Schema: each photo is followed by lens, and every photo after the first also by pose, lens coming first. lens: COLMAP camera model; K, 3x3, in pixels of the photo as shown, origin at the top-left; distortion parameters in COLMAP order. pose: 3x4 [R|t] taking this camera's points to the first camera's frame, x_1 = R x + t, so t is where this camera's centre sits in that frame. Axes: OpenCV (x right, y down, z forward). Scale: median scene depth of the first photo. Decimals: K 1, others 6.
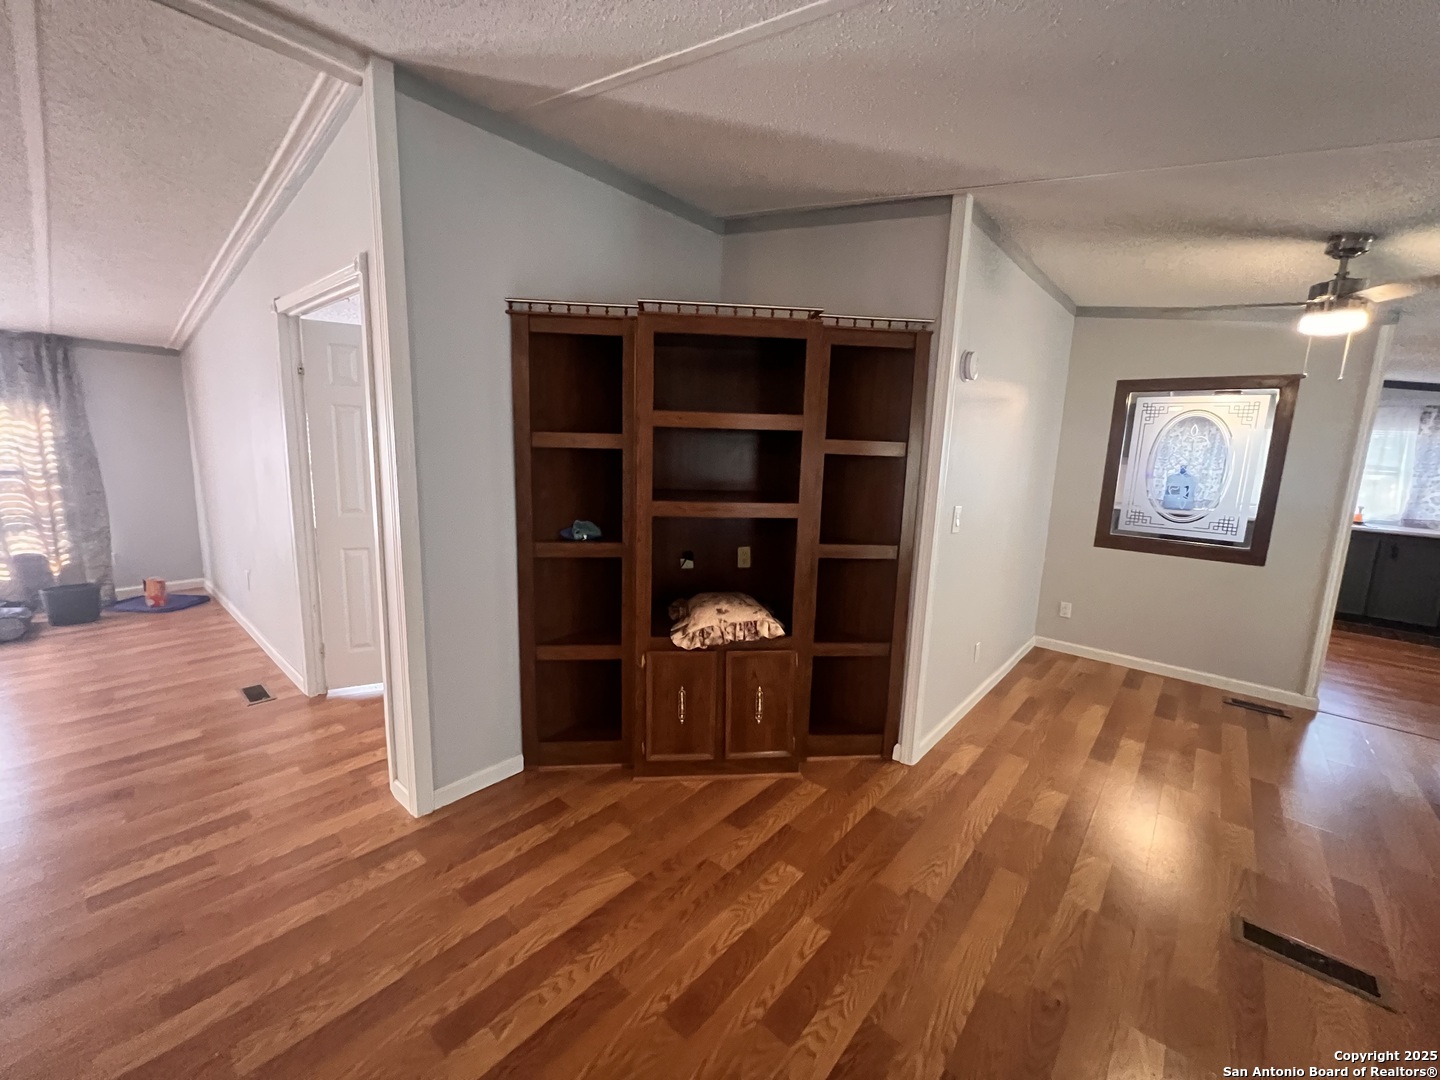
lens RADIAL K [[580.5, 0, 716.8], [0, 580.5, 534.4], [0, 0, 1]] dist [0.000542, 0.000455]
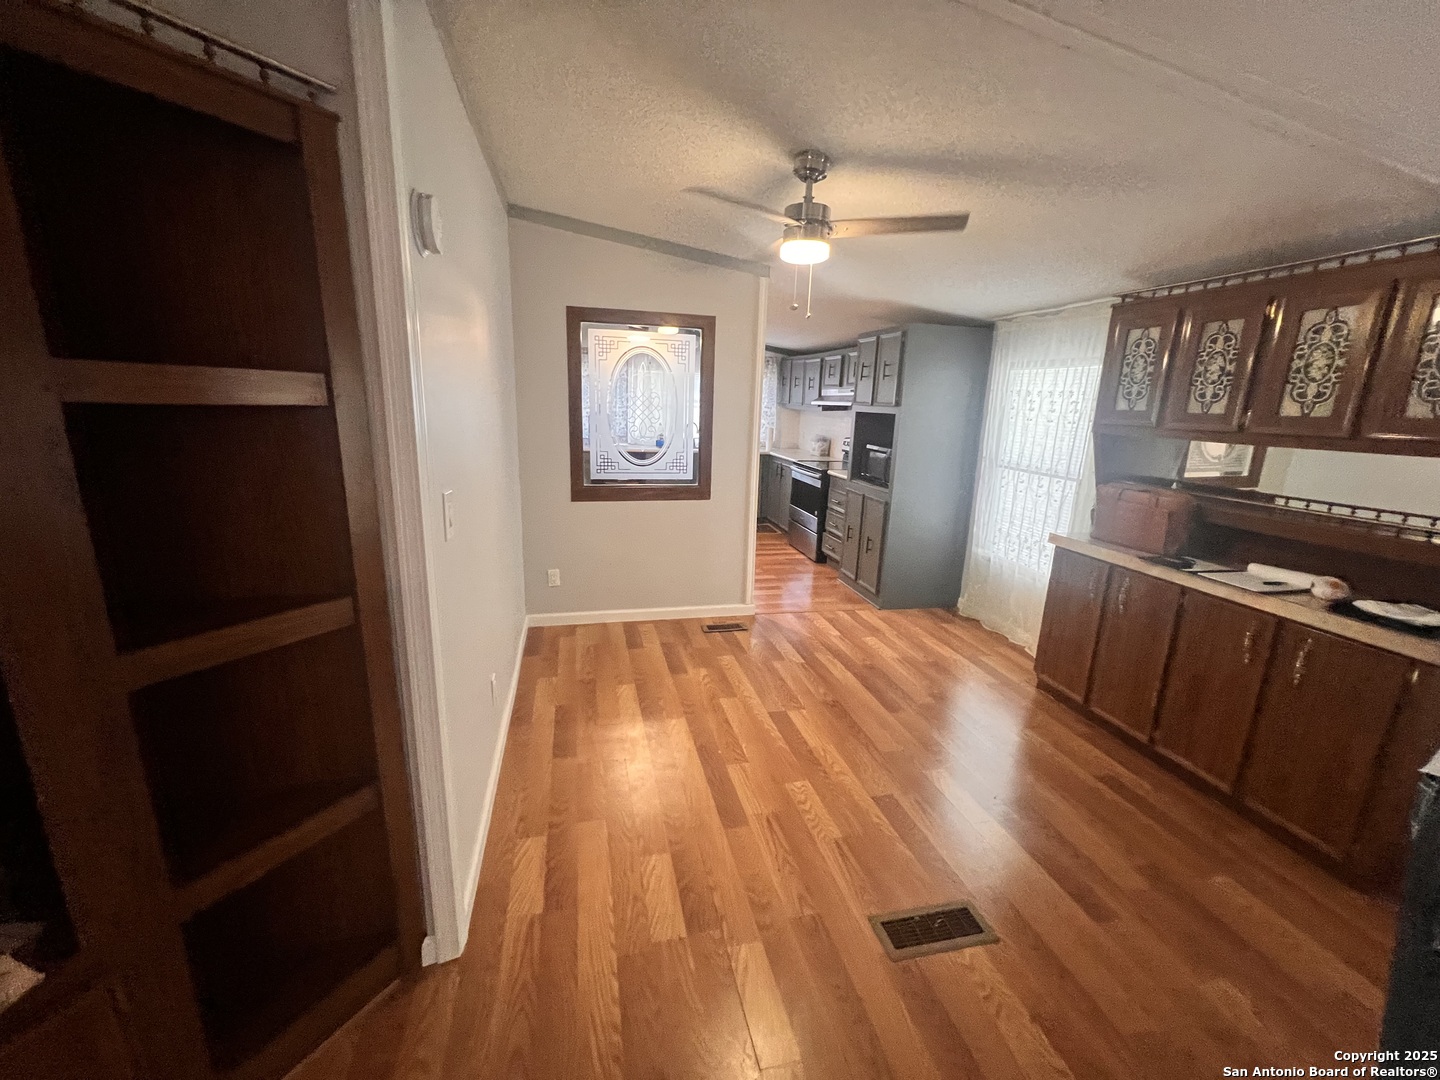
lens RADIAL K [[580.5, 0, 719.4], [0, 580.5, 536.7], [0, 0, 1]] dist [0.000542, 0.000455]
pose [[0.580265, -0.201925, 0.788999, 0.122620], [0.117140, 0.979396, 0.164502, -0.072485], [-0.805960, -0.003031, 0.591963, 0.483591]]
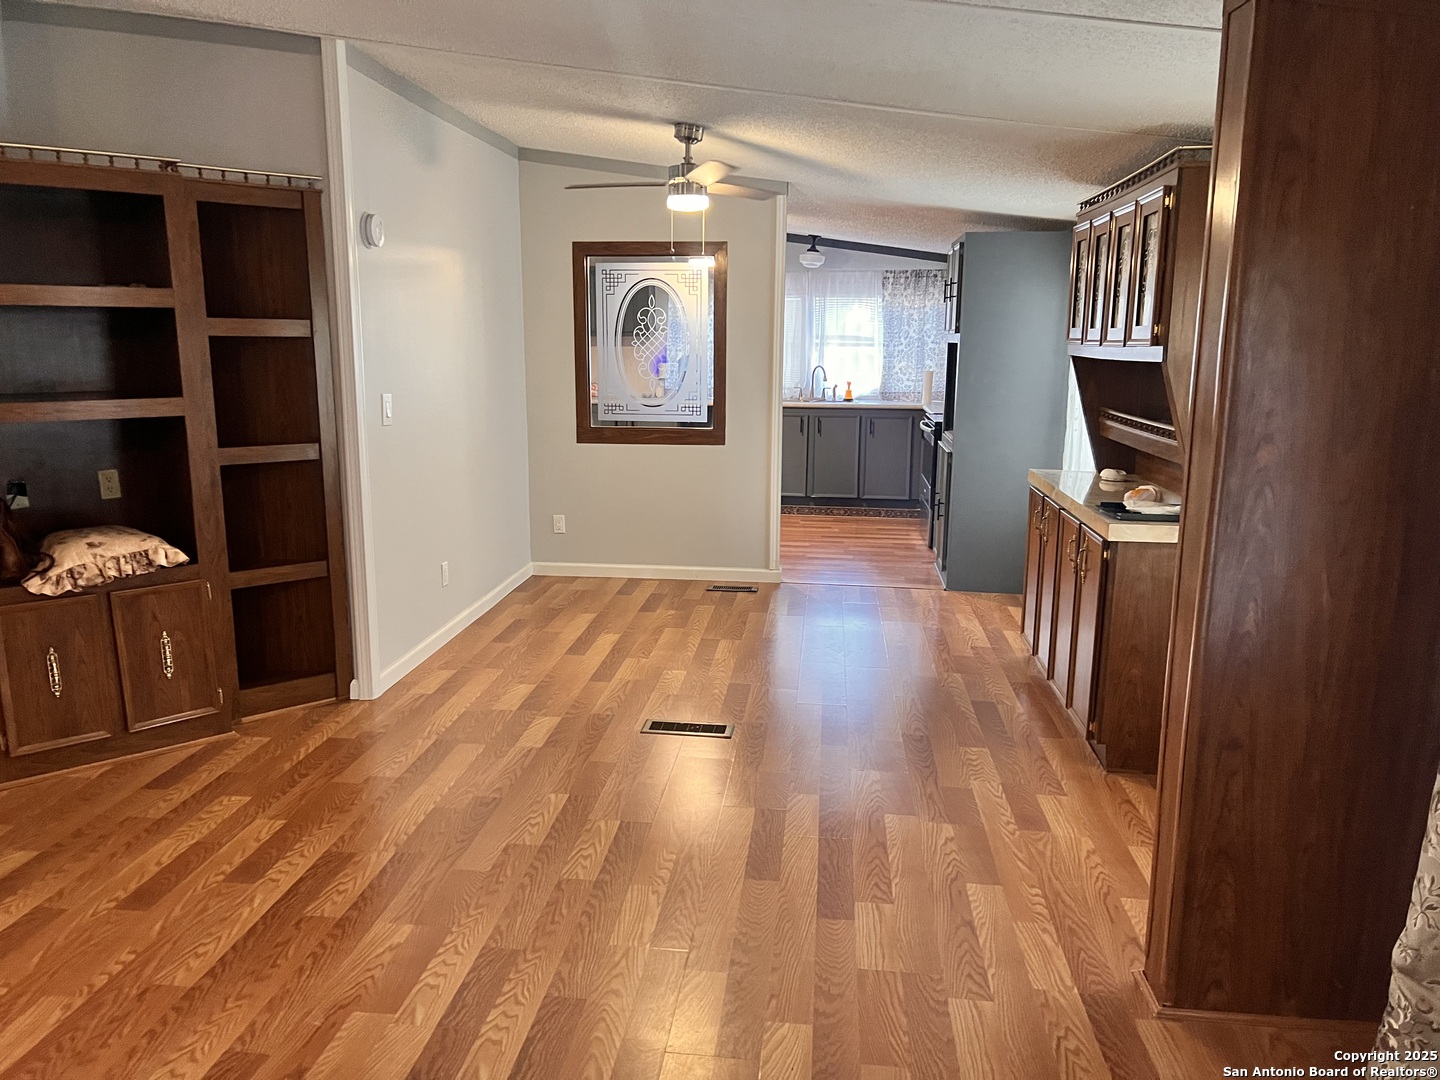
lens RADIAL K [[1073.3, 0, 718.5], [0, 1073.3, 545.2], [0, 0, 1]] dist [0.025827, -0.028306]
pose [[0.816864, -0.138627, 0.559925, -0.113740], [0.113747, 0.990344, 0.079247, 0.110479], [-0.565504, -0.001044, 0.824745, -0.633898]]
